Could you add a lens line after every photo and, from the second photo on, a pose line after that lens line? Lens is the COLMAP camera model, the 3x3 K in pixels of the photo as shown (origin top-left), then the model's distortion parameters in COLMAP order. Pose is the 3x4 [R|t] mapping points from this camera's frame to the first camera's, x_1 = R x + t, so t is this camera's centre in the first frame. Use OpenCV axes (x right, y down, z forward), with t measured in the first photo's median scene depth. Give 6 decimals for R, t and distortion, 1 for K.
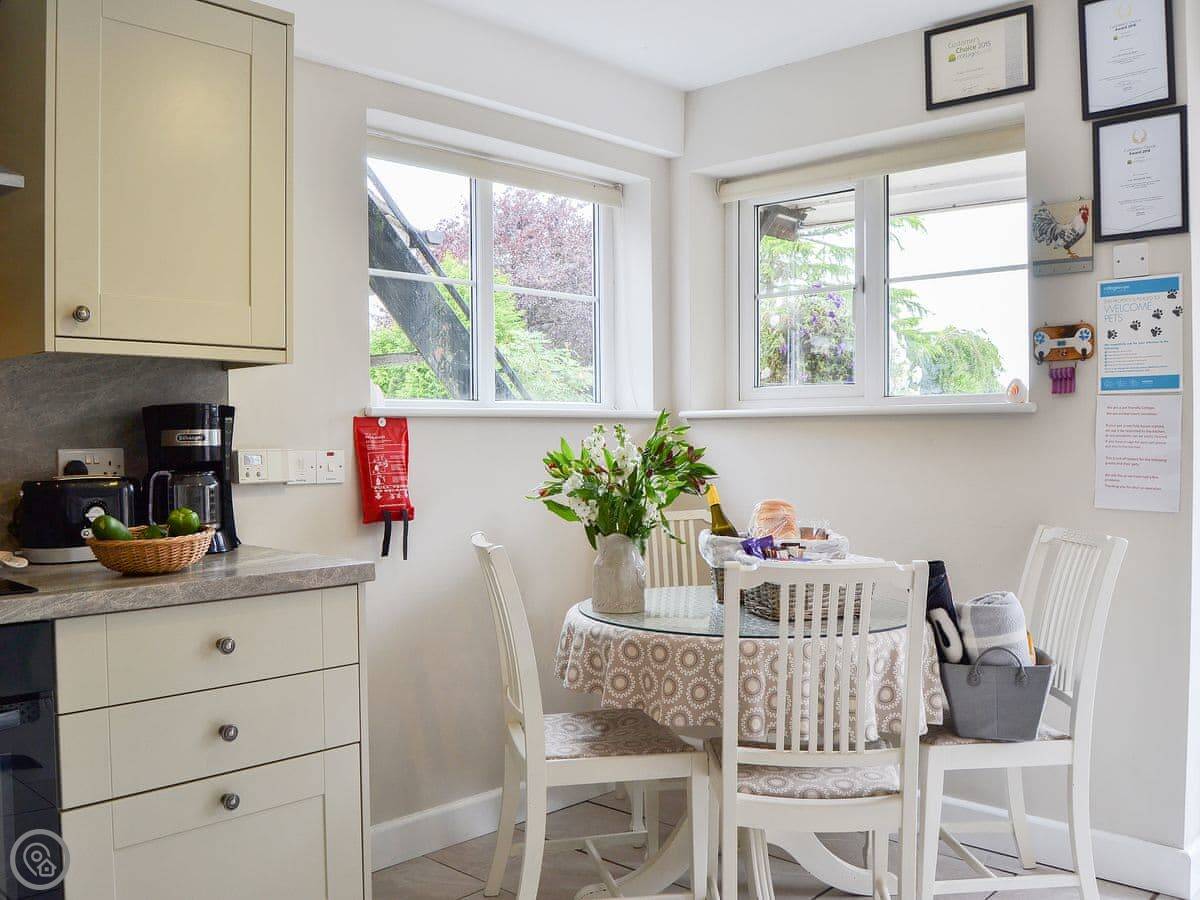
lens RADIAL K [[1110.5, 0, 600.4], [0, 1110.5, 463.9], [0, 0, 1]] dist [-0.081483, 0.013251]
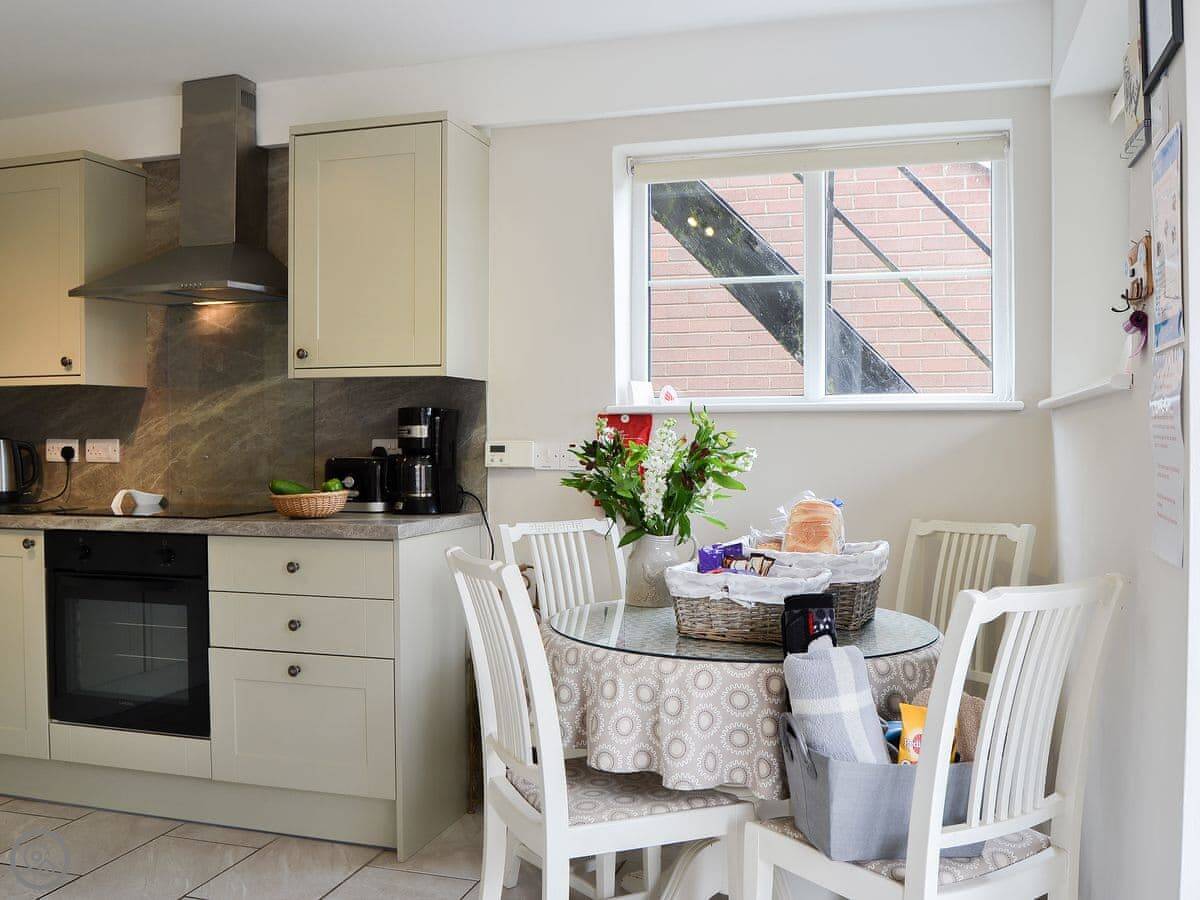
lens RADIAL K [[1110.5, 0, 600.4], [0, 1110.5, 463.9], [0, 0, 1]] dist [-0.081483, 0.013251]
pose [[0.448658, 0.025106, -0.893351, 1.028193], [-0.024456, 0.999576, 0.015809, -0.010998], [0.893369, 0.014755, 0.449082, 0.586502]]
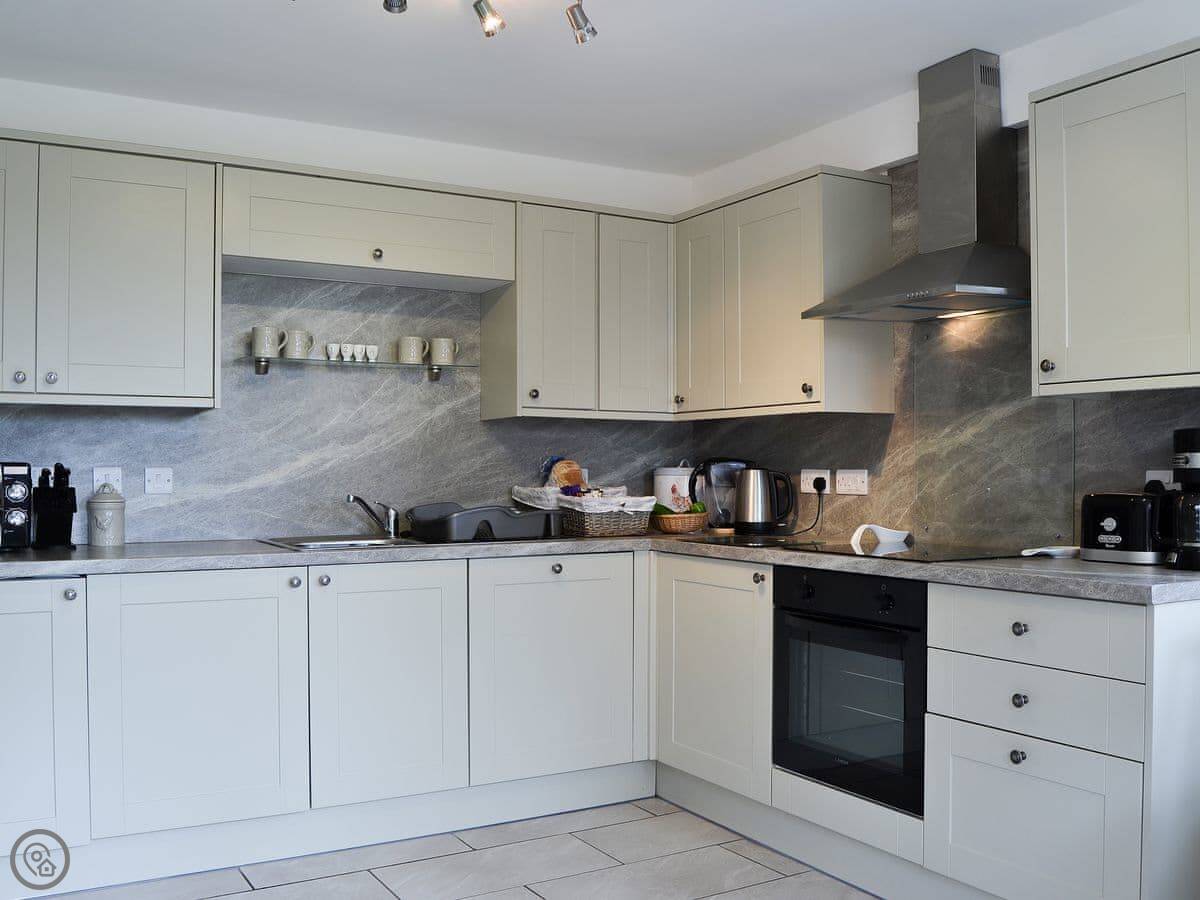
lens RADIAL K [[1110.5, 0, 600.4], [0, 1110.5, 463.9], [0, 0, 1]] dist [-0.081483, 0.013251]
pose [[-0.288386, 0.000464, -0.957514, 0.822019], [-0.022938, 0.999710, 0.007392, -0.015437], [0.957239, 0.024095, -0.288292, 0.763657]]
